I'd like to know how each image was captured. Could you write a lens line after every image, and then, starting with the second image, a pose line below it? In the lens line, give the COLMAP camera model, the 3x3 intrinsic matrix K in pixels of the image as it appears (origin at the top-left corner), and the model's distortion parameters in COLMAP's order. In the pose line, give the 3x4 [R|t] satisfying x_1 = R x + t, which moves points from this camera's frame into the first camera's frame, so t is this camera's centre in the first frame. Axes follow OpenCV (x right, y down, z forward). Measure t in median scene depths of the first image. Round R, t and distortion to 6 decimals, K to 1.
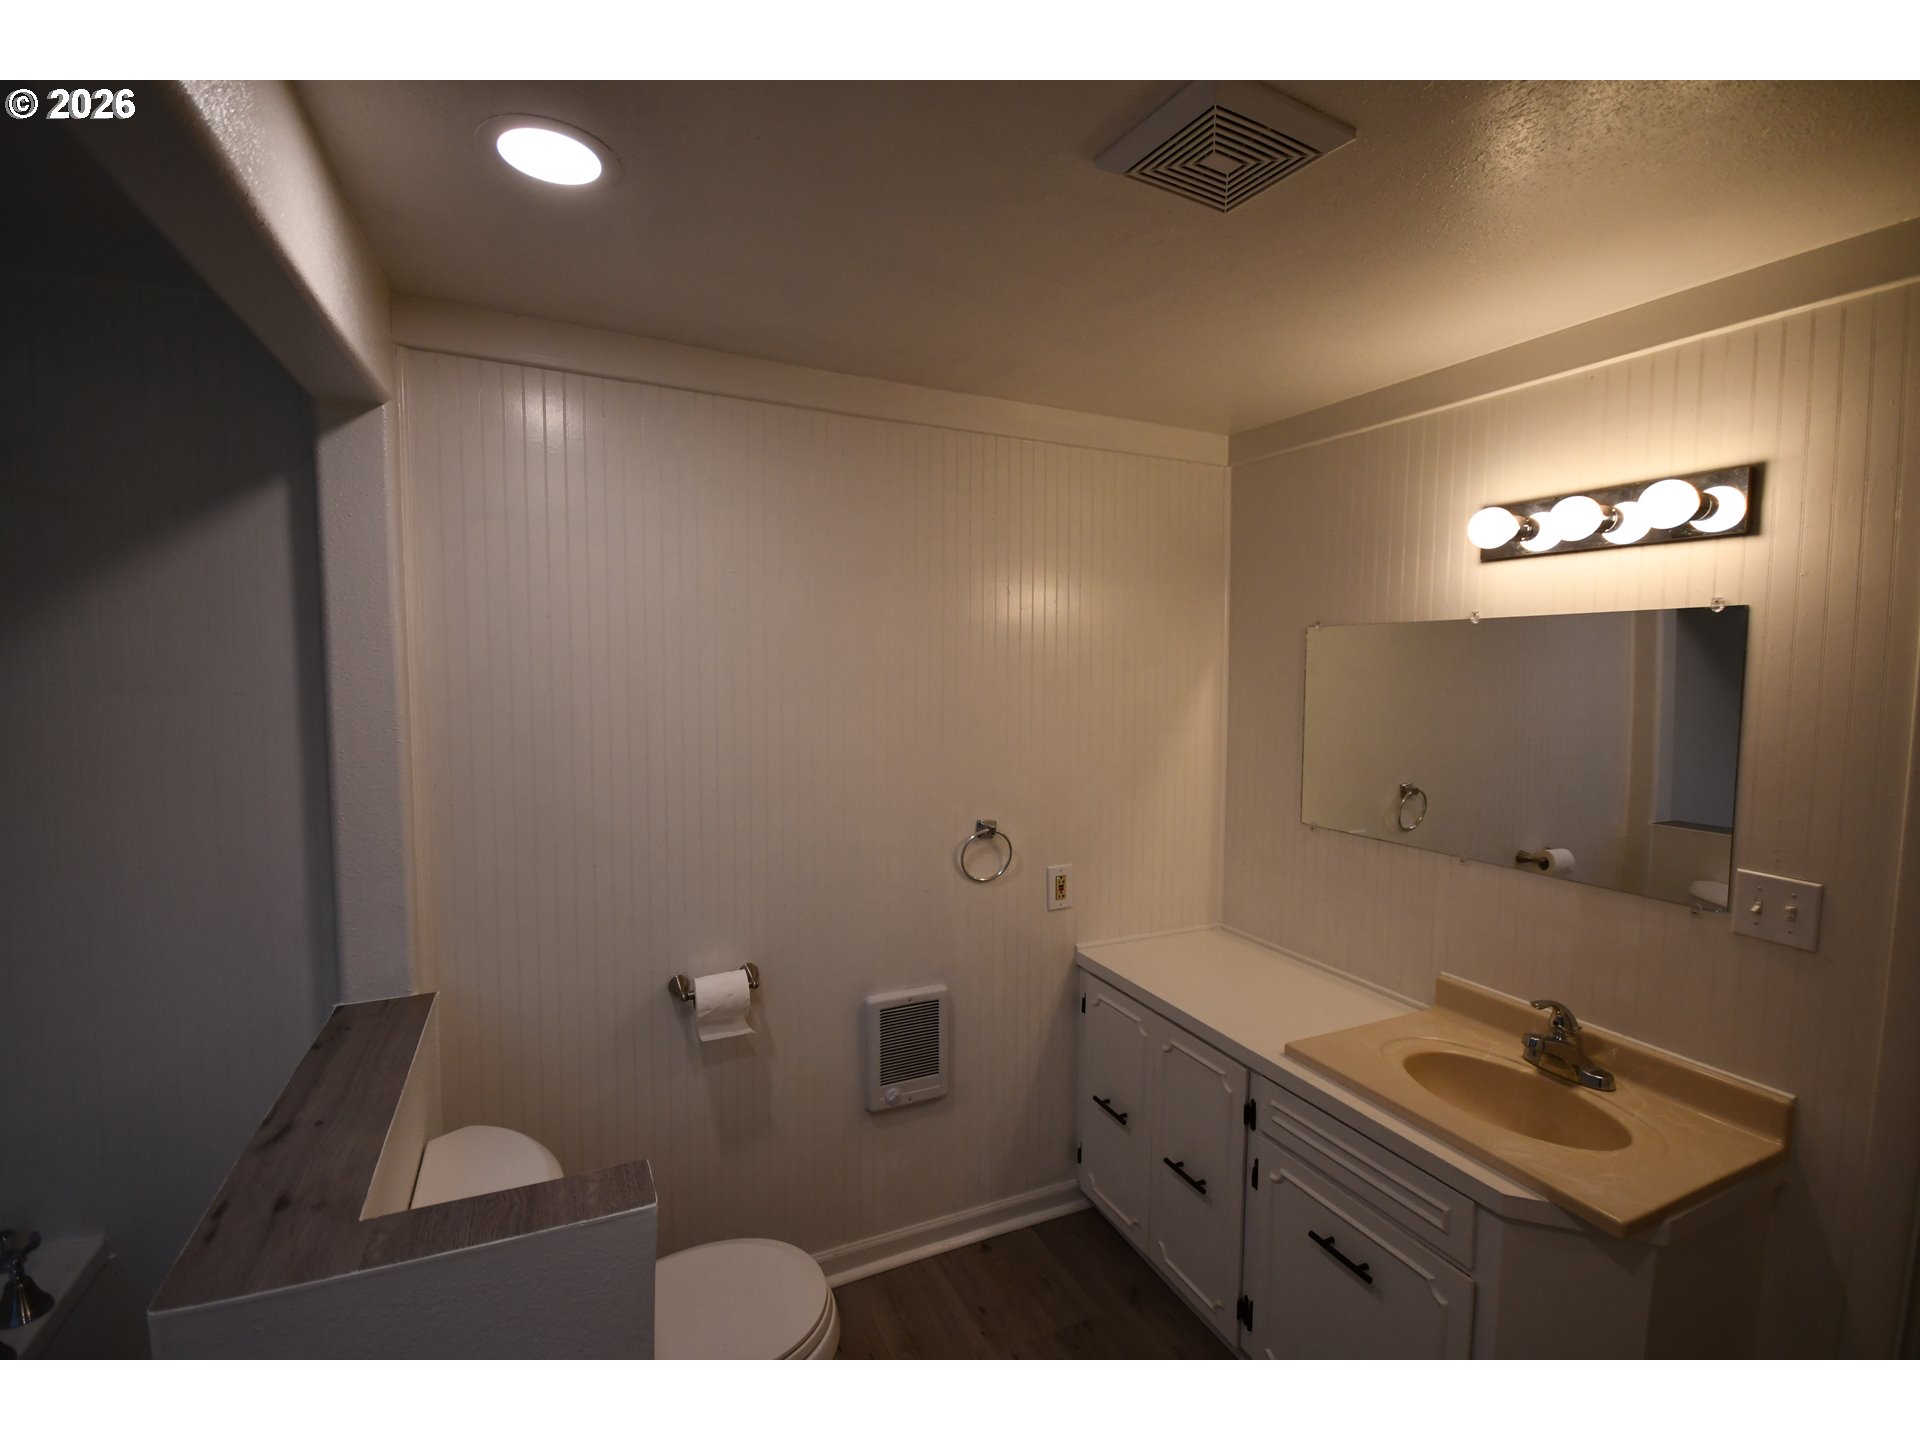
lens RADIAL K [[849.4, 0, 951.4], [0, 849.4, 717.8], [0, 0, 1]] dist [0.006142, -0.010135]
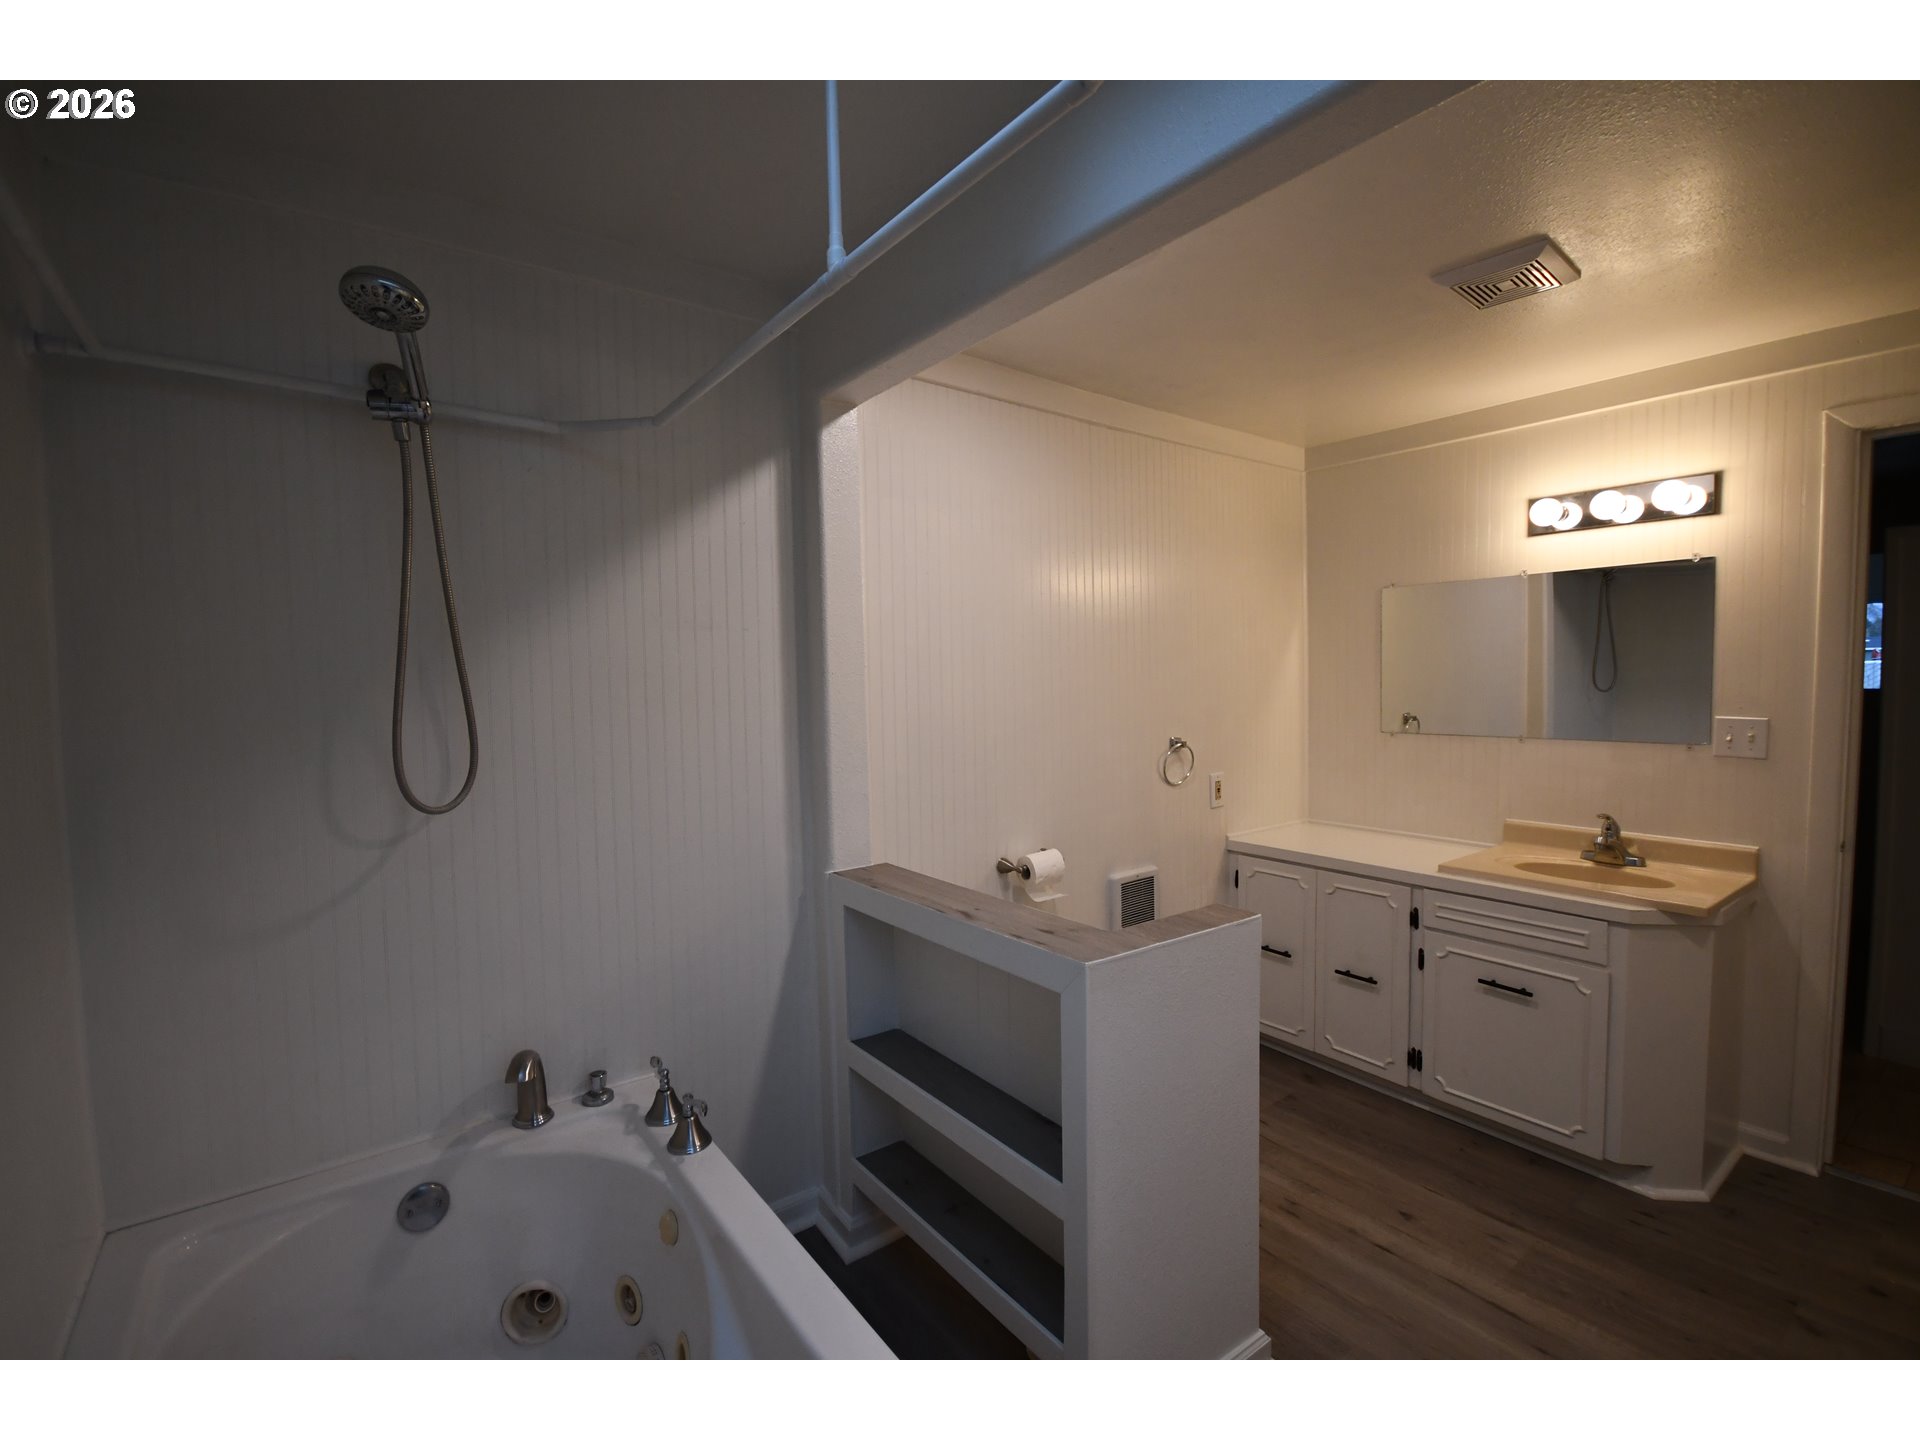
lens RADIAL K [[849.4, 0, 951.3], [0, 849.4, 717.3], [0, 0, 1]] dist [0.006142, -0.010135]
pose [[0.979149, -0.037717, 0.199611, -0.696126], [0.040277, 0.999150, -0.008774, 0.109070], [-0.199110, 0.016631, 0.979836, -0.260009]]
